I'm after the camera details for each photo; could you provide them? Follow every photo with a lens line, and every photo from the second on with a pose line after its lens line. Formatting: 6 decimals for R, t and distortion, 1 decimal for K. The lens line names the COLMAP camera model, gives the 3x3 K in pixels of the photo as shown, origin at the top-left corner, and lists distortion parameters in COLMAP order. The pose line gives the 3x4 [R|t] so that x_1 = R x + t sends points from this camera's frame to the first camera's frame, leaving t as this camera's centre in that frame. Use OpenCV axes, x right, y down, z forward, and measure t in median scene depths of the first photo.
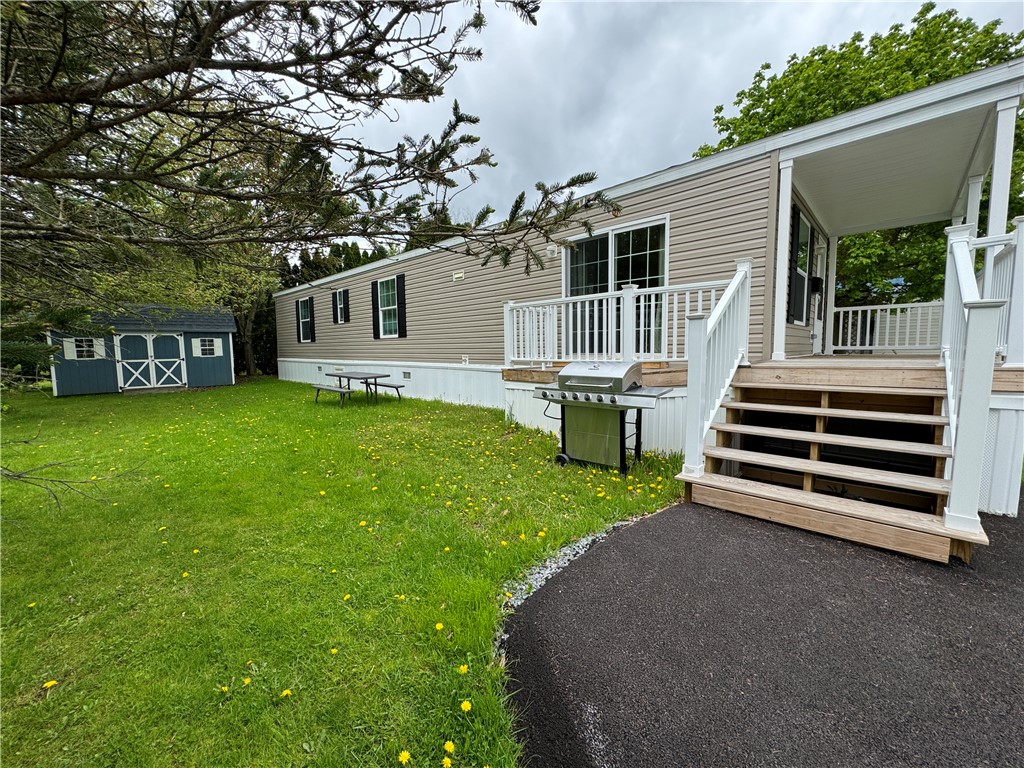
lens RADIAL K [[408.0, 0, 508.6], [0, 408.0, 389.7], [0, 0, 1]] dist [0.000042, -0.000559]
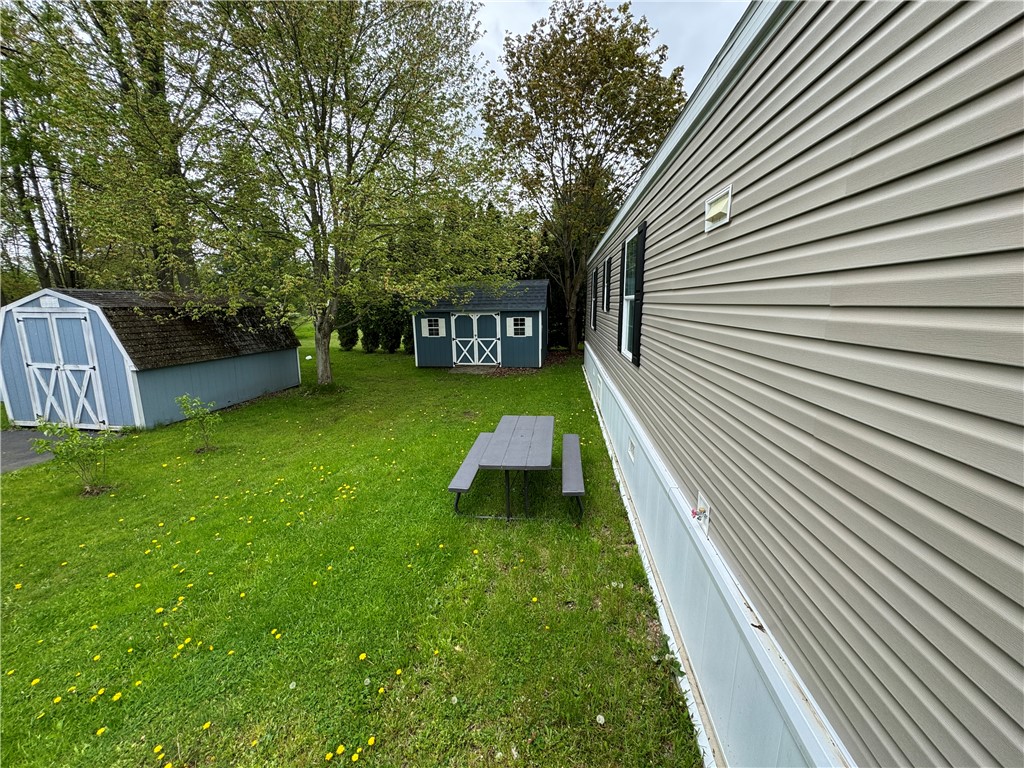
lens RADIAL K [[408.0, 0, 510.2], [0, 408.0, 376.2], [0, 0, 1]] dist [0.000042, -0.000559]
pose [[0.599183, 0.148091, -0.786797, 0.018027], [-0.075142, 0.988808, 0.128889, -0.211380], [0.797078, -0.018107, 0.603604, 0.781291]]
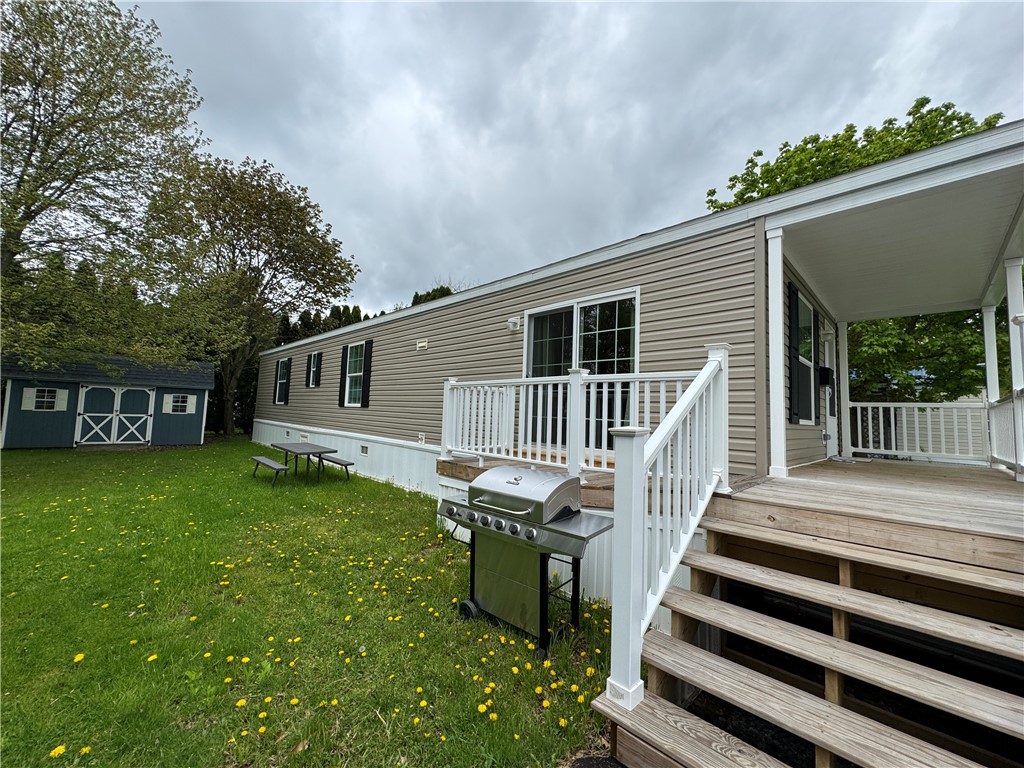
lens RADIAL K [[408.0, 0, 509.1], [0, 408.0, 387.2], [0, 0, 1]] dist [0.000042, -0.000559]
pose [[0.998240, 0.050274, -0.031442, 0.110690], [-0.054826, 0.984520, -0.166474, -0.049183], [0.022586, 0.167905, 0.985544, 0.135116]]
